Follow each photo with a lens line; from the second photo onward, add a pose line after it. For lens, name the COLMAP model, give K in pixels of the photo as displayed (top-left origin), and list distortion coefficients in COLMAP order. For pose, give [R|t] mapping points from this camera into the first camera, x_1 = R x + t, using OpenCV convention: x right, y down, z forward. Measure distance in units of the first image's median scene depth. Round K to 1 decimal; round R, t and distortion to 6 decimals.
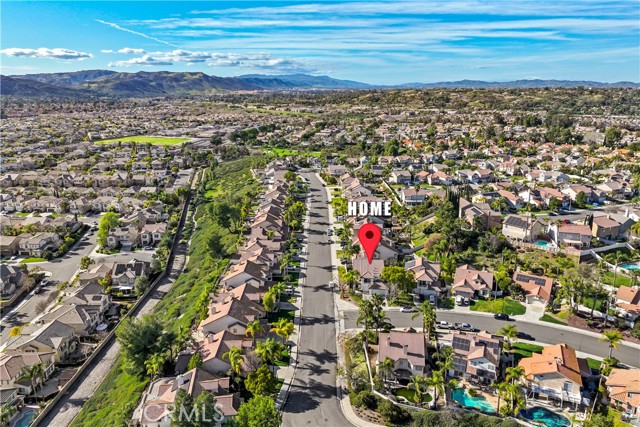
lens RADIAL K [[448.9, 0, 313.4], [0, 448.9, 196.4], [0, 0, 1]] dist [0.011716, 0.003186]
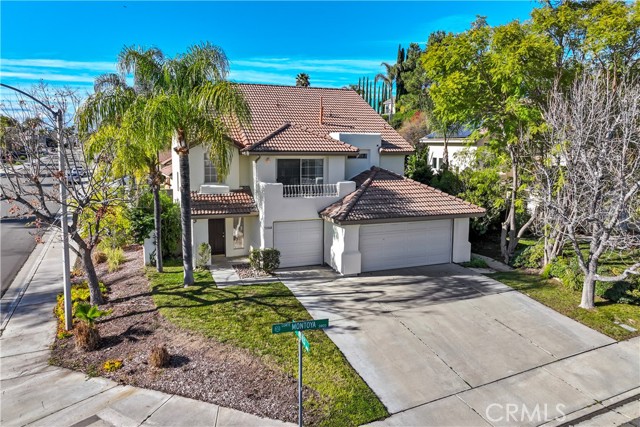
lens RADIAL K [[448.9, 0, 313.4], [0, 448.9, 196.4], [0, 0, 1]] dist [0.011716, 0.003186]
pose [[0.900176, -0.020439, 0.435046, 0.067297], [0.077220, 0.990562, -0.113243, 0.206512], [-0.428626, 0.135533, 0.893258, 0.882986]]
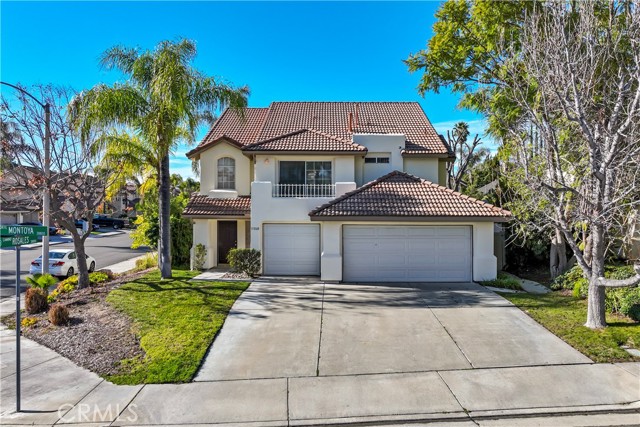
lens RADIAL K [[476.7, 0, 320.0], [0, 476.7, 213.5], [0, 0, 1]] dist [0.009308, 0.003220]
pose [[0.996931, 0.029890, 0.072352, 0.114794], [-0.012026, 0.971743, -0.235736, 0.224414], [-0.077353, 0.234142, 0.969120, 0.877508]]
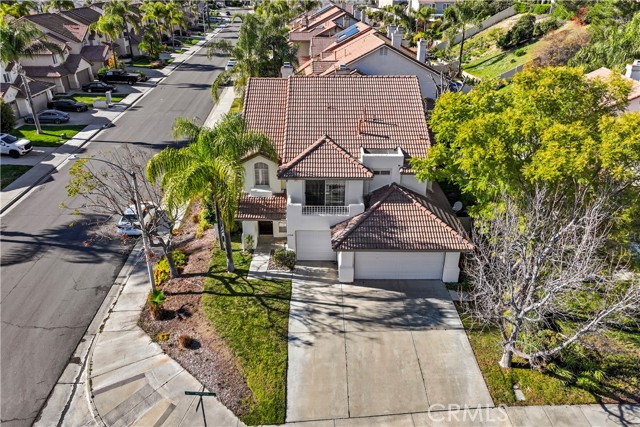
lens RADIAL K [[448.9, 0, 313.4], [0, 448.9, 196.4], [0, 0, 1]] dist [0.011716, 0.003186]
pose [[0.996694, -0.017335, 0.079379, 0.103286], [0.001873, 0.981616, 0.190858, 0.158152], [-0.081228, -0.190078, 0.978403, 0.845206]]
